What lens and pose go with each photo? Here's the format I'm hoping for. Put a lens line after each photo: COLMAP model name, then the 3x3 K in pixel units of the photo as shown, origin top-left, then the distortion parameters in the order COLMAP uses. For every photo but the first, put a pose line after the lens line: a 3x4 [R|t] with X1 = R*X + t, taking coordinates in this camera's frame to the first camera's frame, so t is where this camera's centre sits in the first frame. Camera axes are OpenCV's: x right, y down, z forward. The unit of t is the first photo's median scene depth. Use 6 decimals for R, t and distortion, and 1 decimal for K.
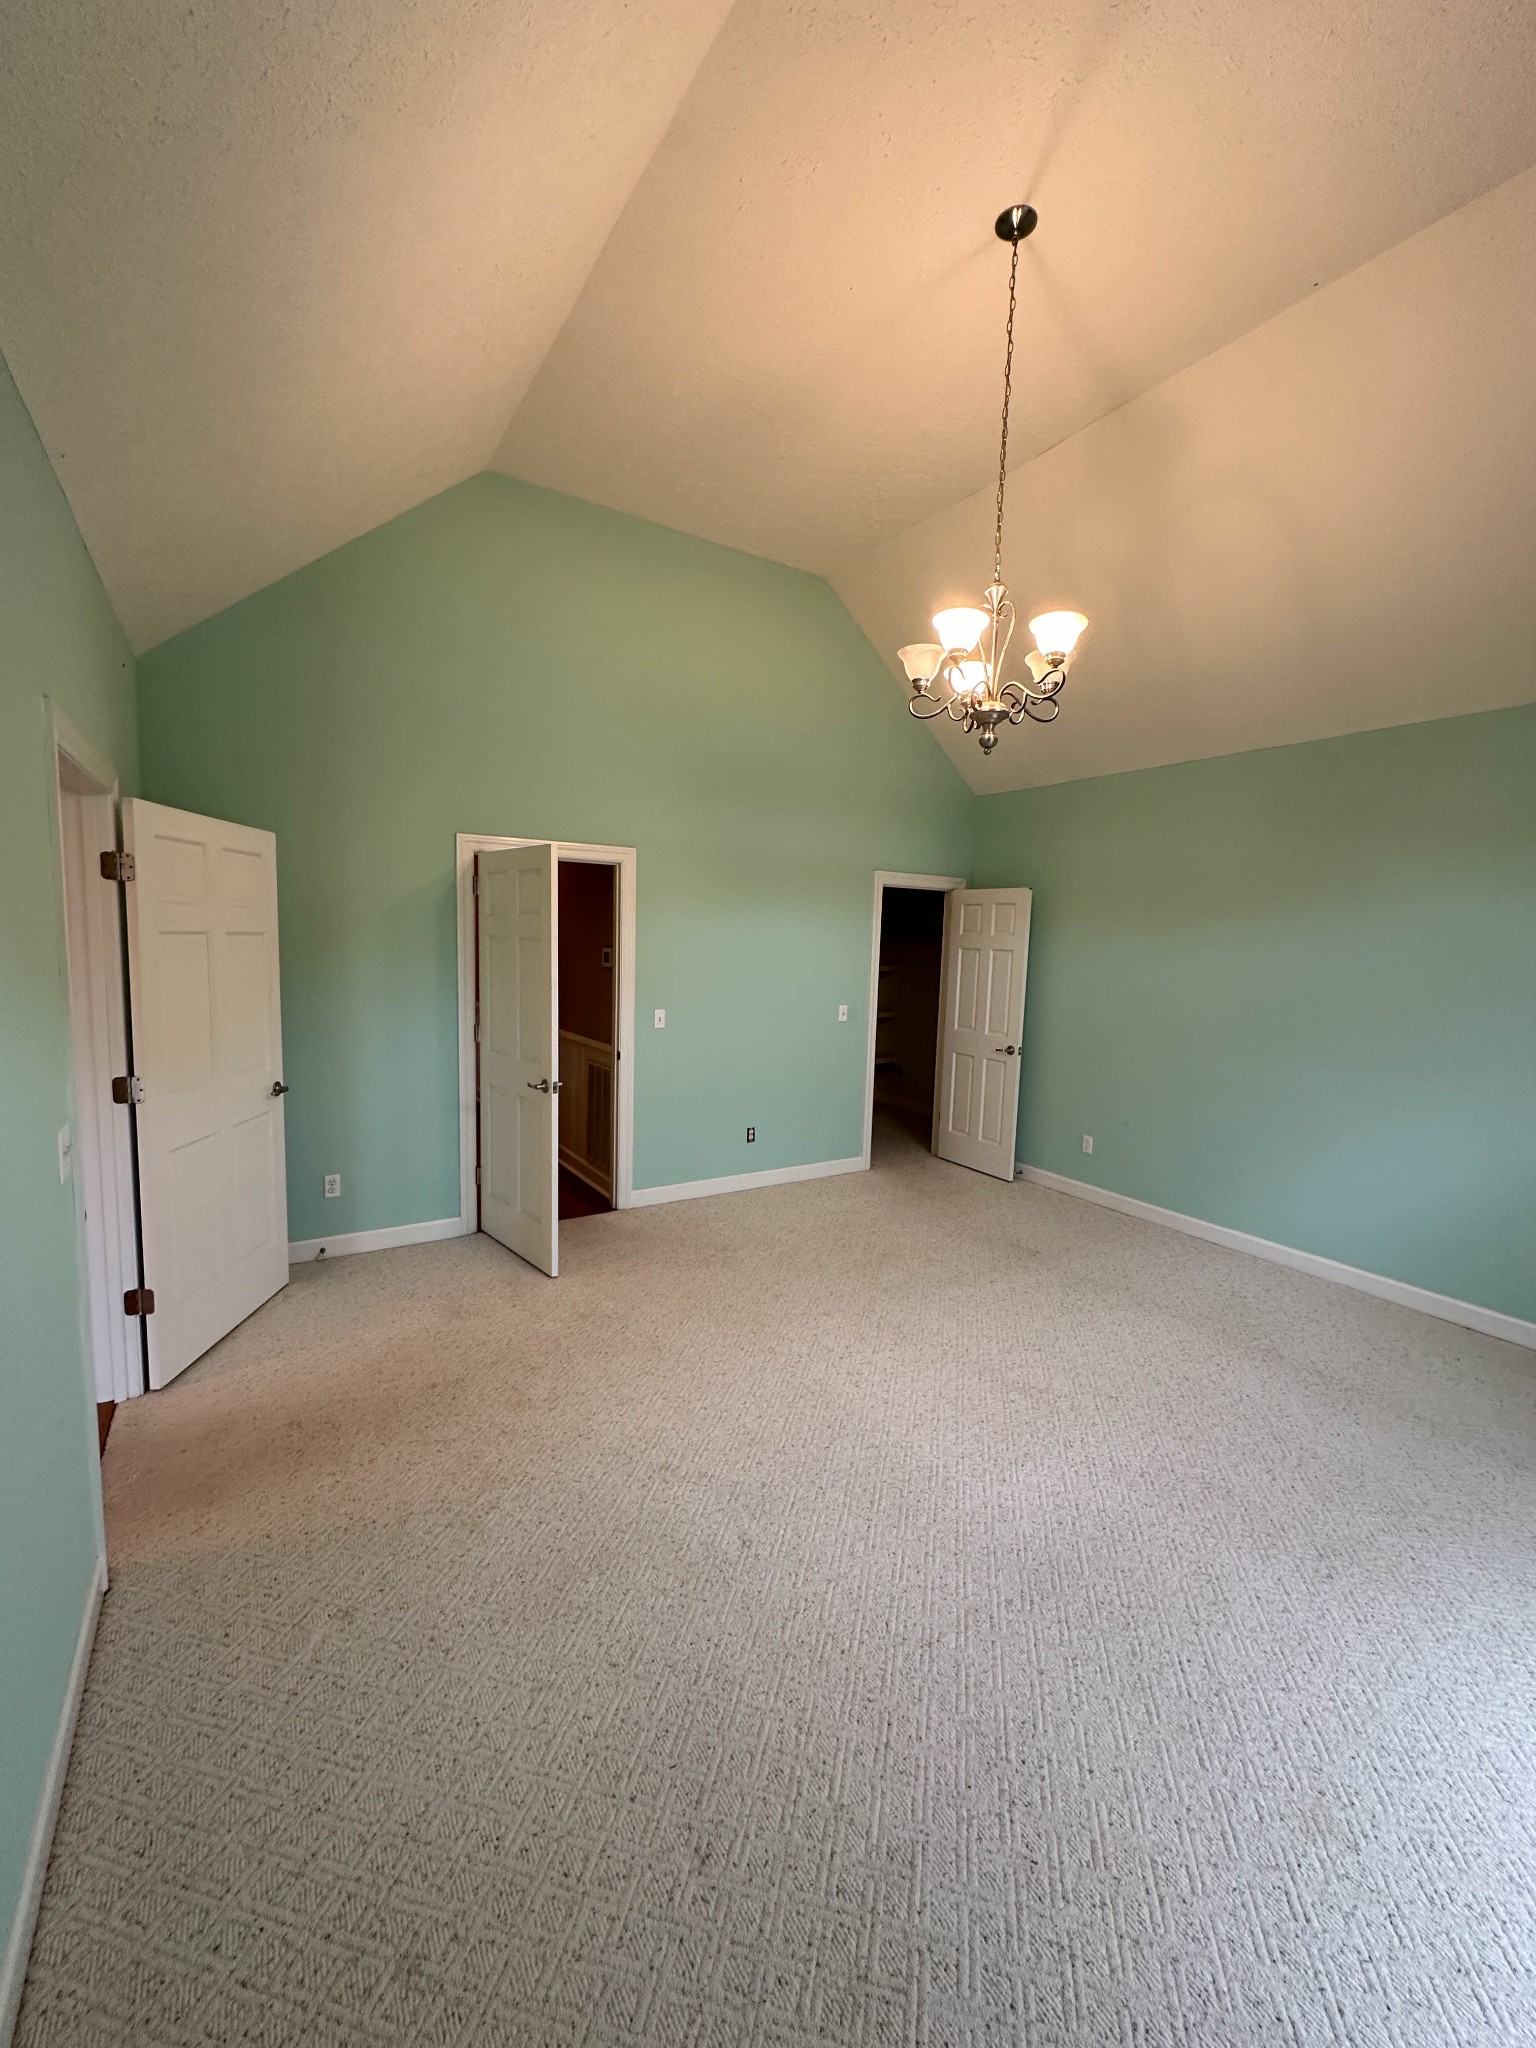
lens RADIAL K [[816.4, 0, 767.8], [0, 816.4, 1023.6], [0, 0, 1]] dist [-0.001387, 0.000001]
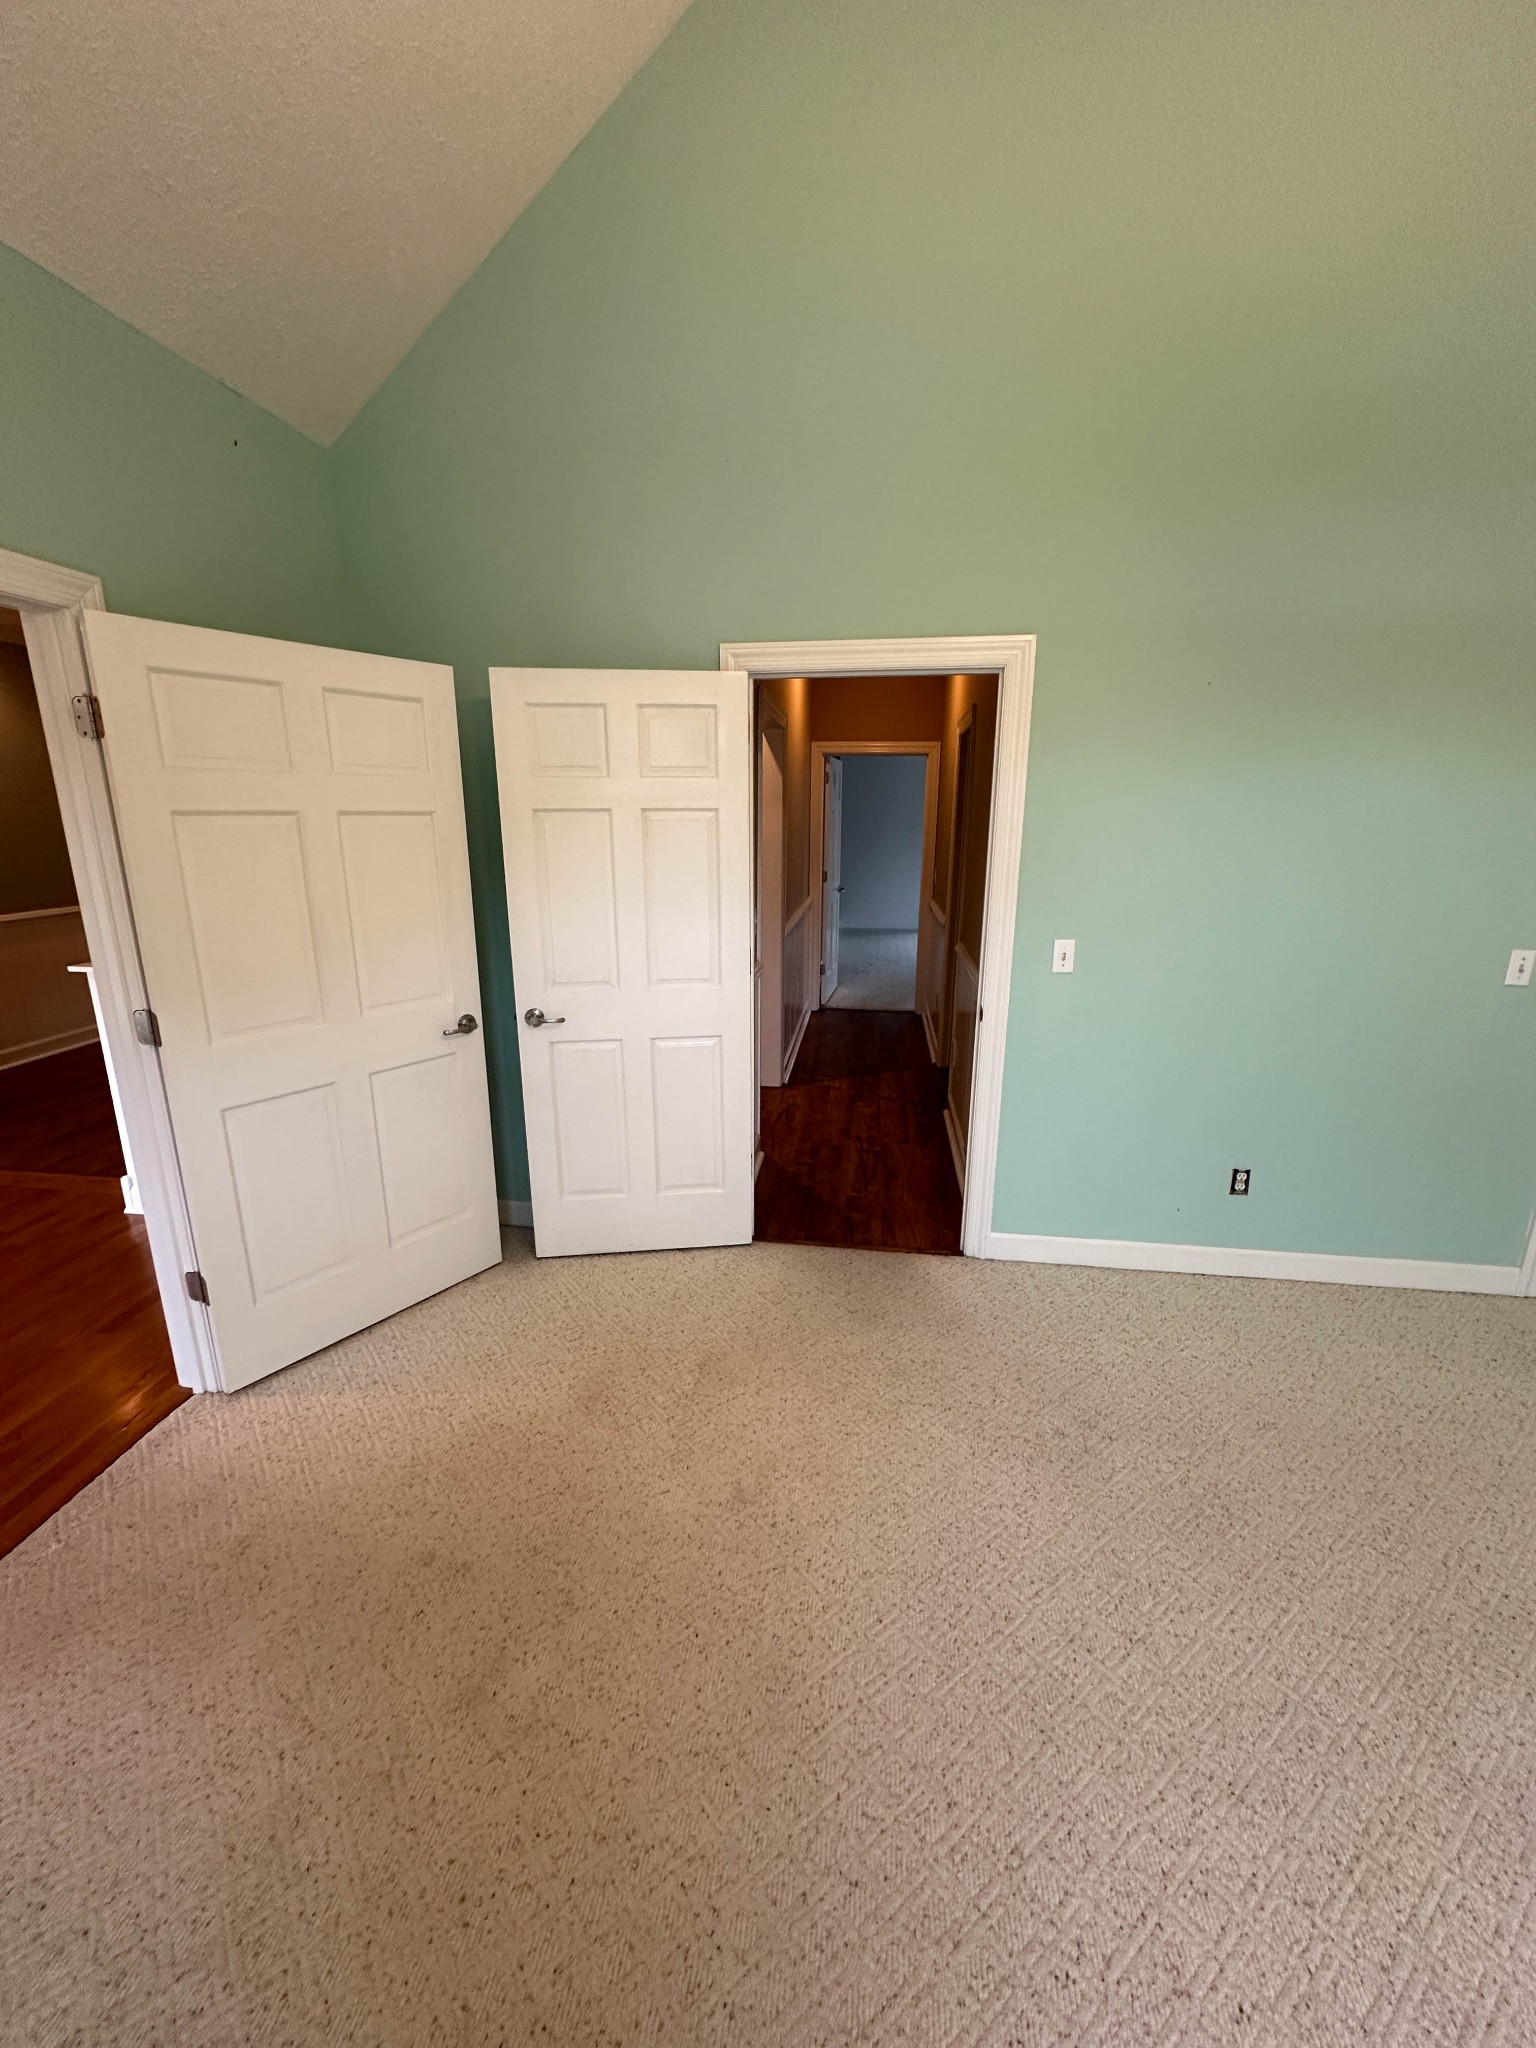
lens RADIAL K [[816.4, 0, 762.7], [0, 816.4, 1033.3], [0, 0, 1]] dist [-0.001387, 0.000001]
pose [[0.765916, 0.139957, -0.627522, 0.070815], [-0.046450, 0.985515, 0.163106, -0.037202], [0.641260, -0.095777, 0.761323, 0.458586]]
